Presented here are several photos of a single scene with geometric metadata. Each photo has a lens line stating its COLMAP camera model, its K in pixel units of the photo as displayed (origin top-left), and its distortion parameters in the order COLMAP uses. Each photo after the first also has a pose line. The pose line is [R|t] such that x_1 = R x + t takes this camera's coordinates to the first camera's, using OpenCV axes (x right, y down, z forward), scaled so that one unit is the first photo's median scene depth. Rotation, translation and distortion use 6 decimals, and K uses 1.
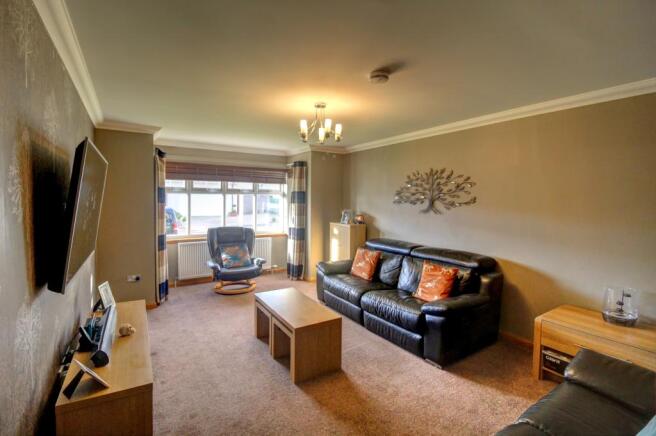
lens RADIAL K [[302.2, 0, 325.8], [0, 302.2, 204.8], [0, 0, 1]] dist [-0.000936, -0.014899]
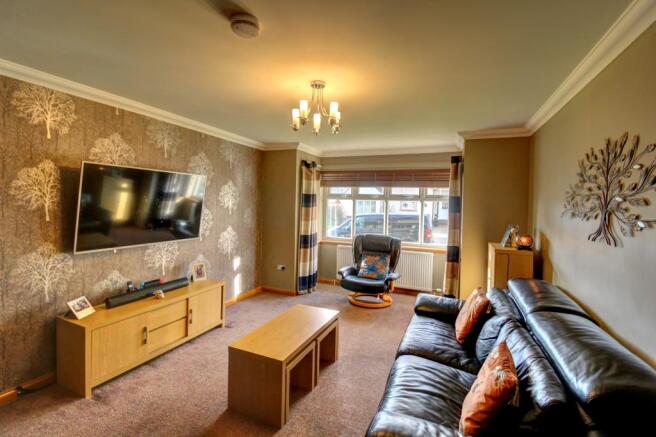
lens RADIAL K [[302.2, 0, 325.8], [0, 302.2, 205.3], [0, 0, 1]] dist [-0.000936, -0.014899]
pose [[0.562175, 0.013937, -0.826901, 0.381382], [-0.036151, 0.999316, -0.007734, -0.006061], [0.826228, 0.034241, 0.562294, 0.347432]]
